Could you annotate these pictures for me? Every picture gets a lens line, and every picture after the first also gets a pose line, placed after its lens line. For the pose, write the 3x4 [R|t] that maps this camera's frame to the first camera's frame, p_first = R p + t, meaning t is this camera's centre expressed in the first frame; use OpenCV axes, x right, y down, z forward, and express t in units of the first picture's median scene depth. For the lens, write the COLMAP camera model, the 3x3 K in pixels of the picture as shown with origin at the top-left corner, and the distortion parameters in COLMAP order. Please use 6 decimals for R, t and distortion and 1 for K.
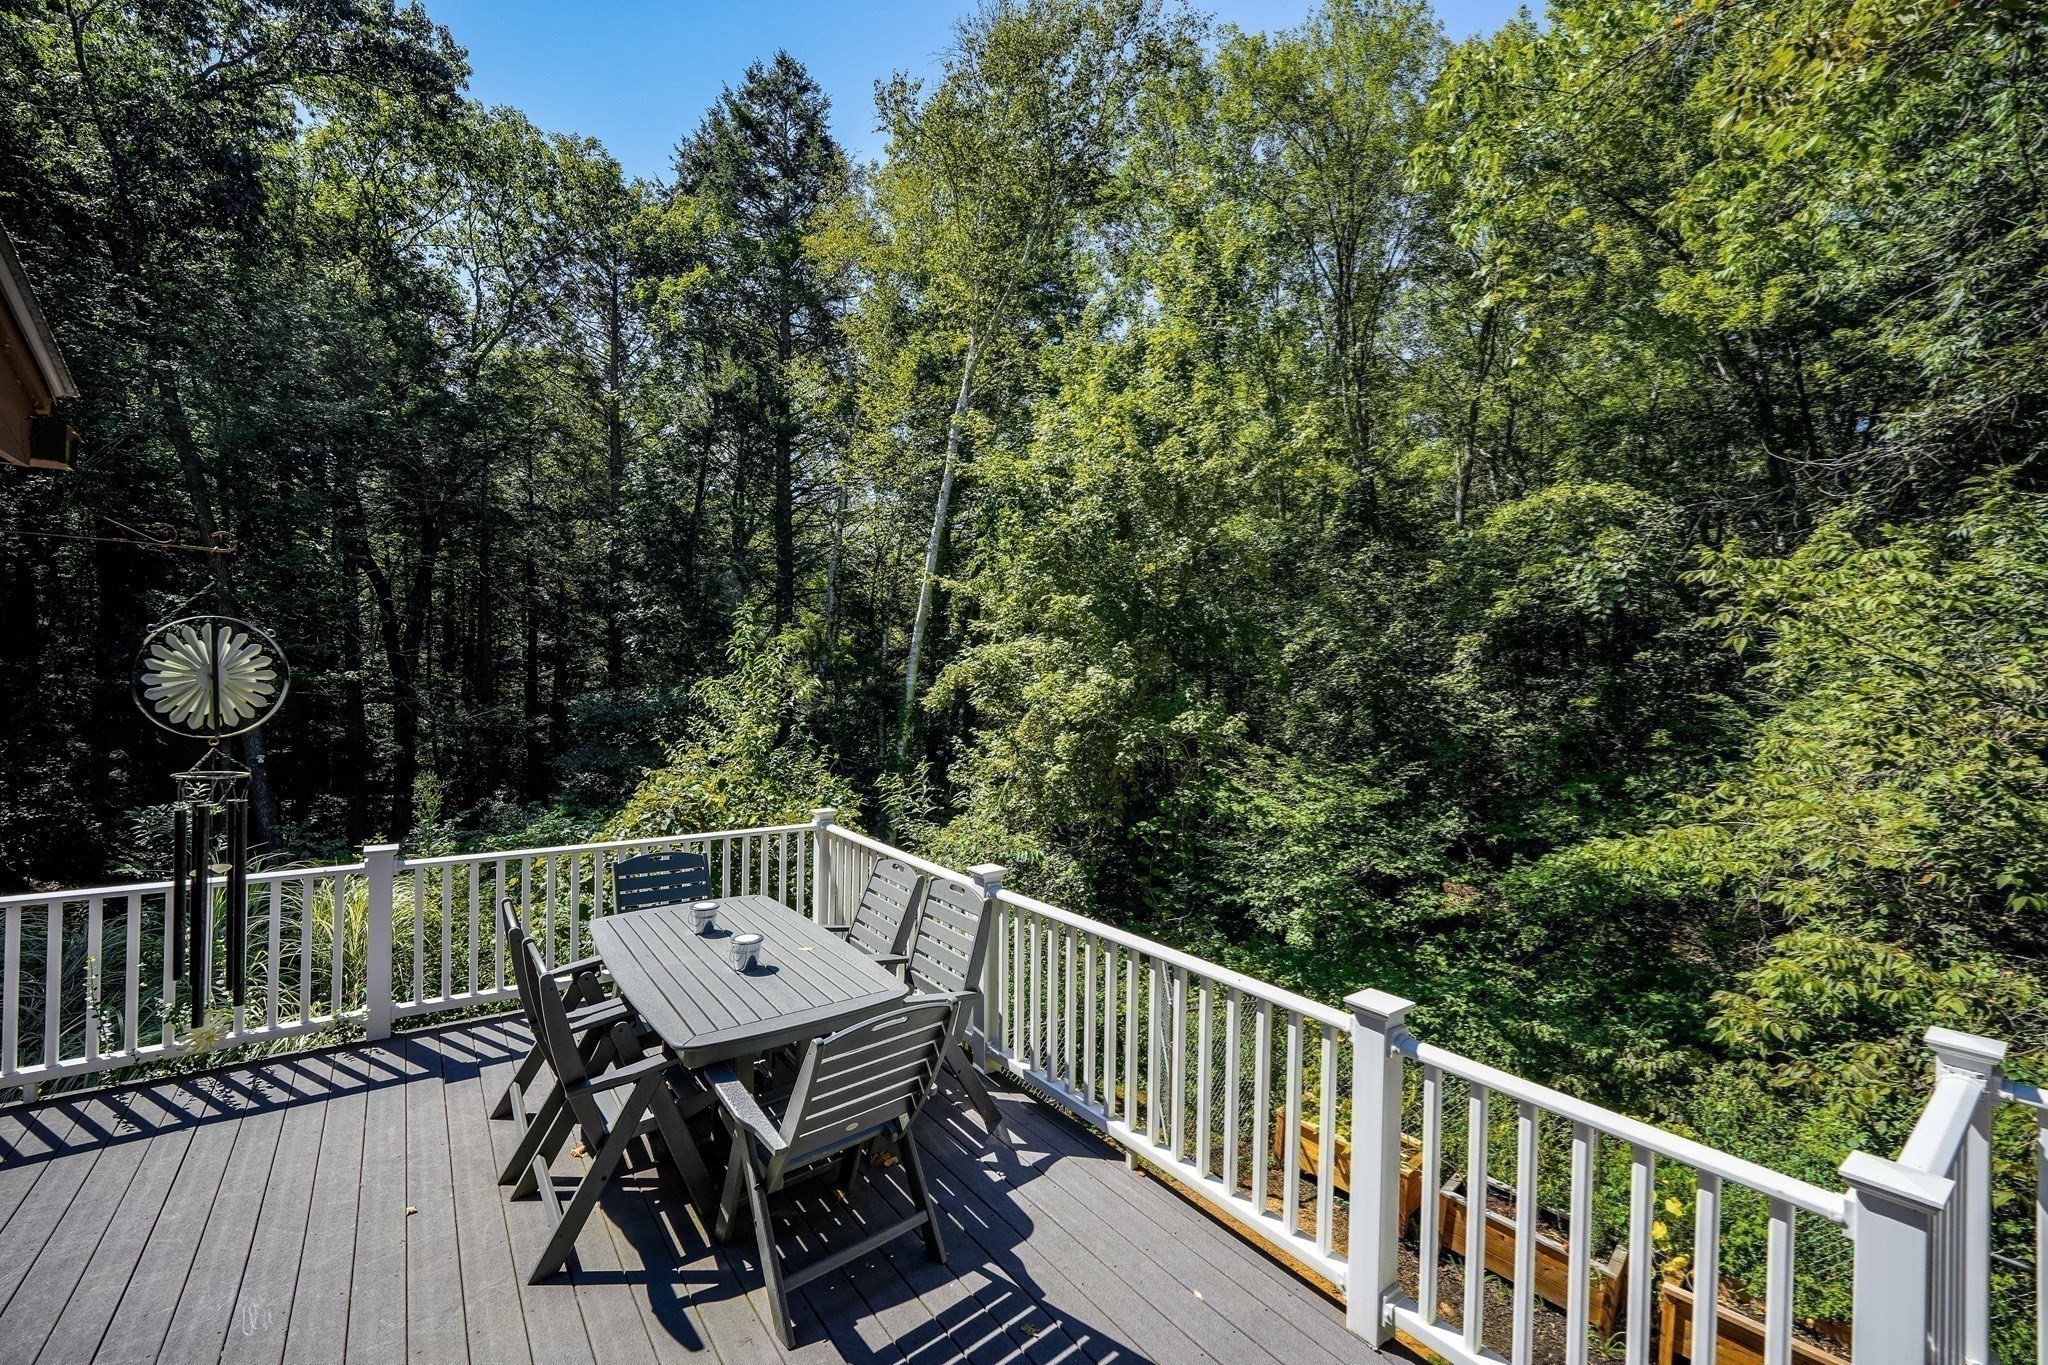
lens RADIAL K [[857.5, 0, 1020.7], [0, 857.5, 672.3], [0, 0, 1]] dist [-0.019342, 0.000397]
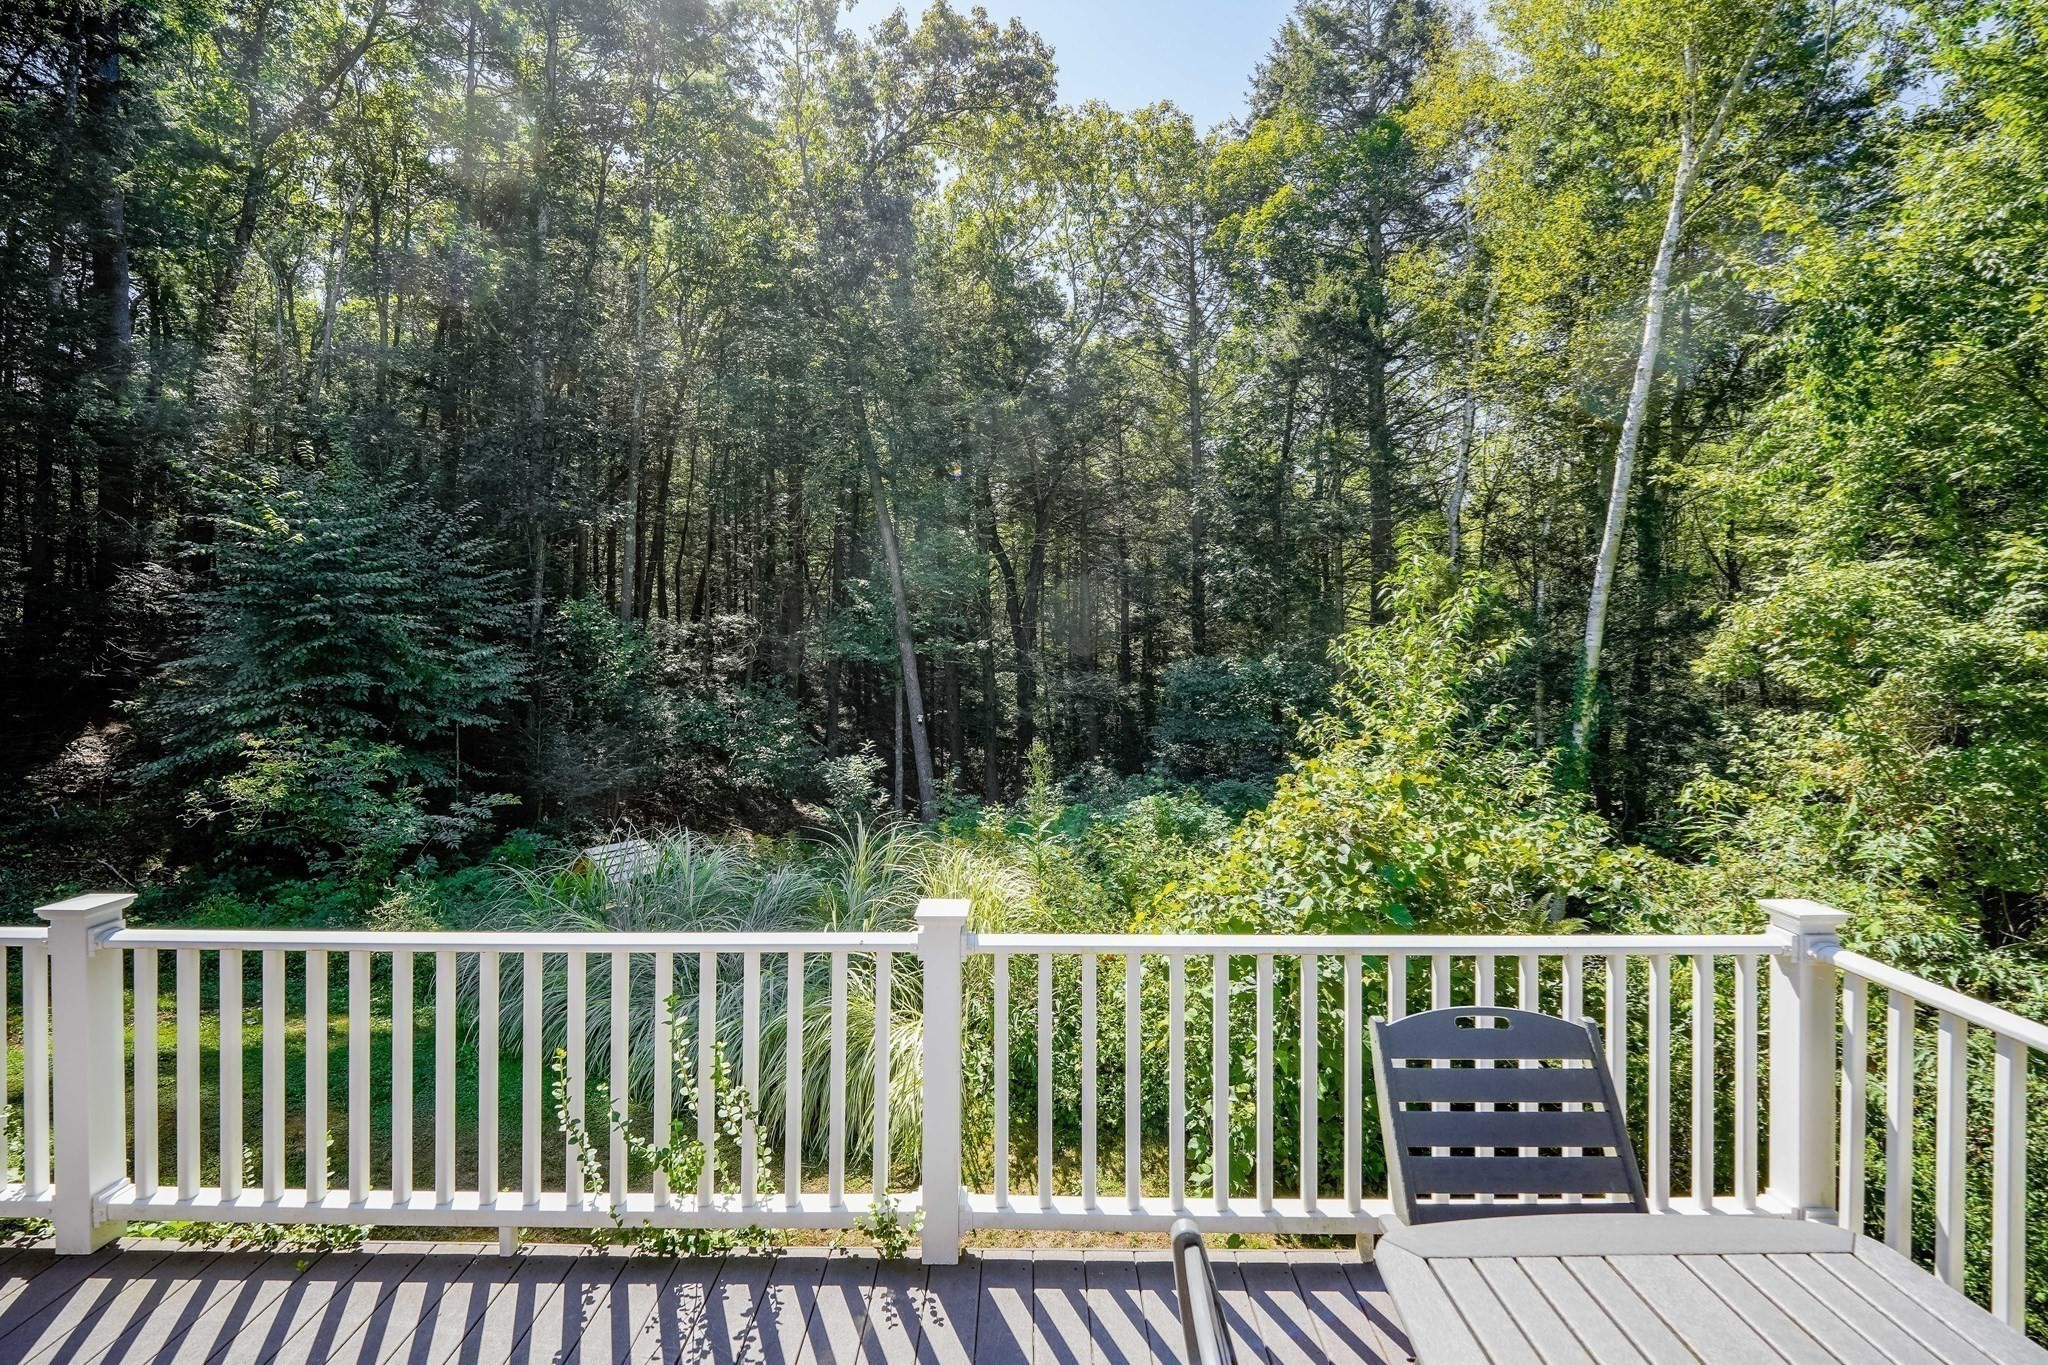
lens RADIAL K [[829.2, 0, 1023.7], [0, 829.2, 644.1], [0, 0, 1]] dist [-0.000041, 0.000016]
pose [[0.804415, -0.015696, -0.593860, -0.078614], [0.015363, 0.999866, -0.005617, 0.007682], [0.593869, -0.004605, 0.804549, 0.120954]]
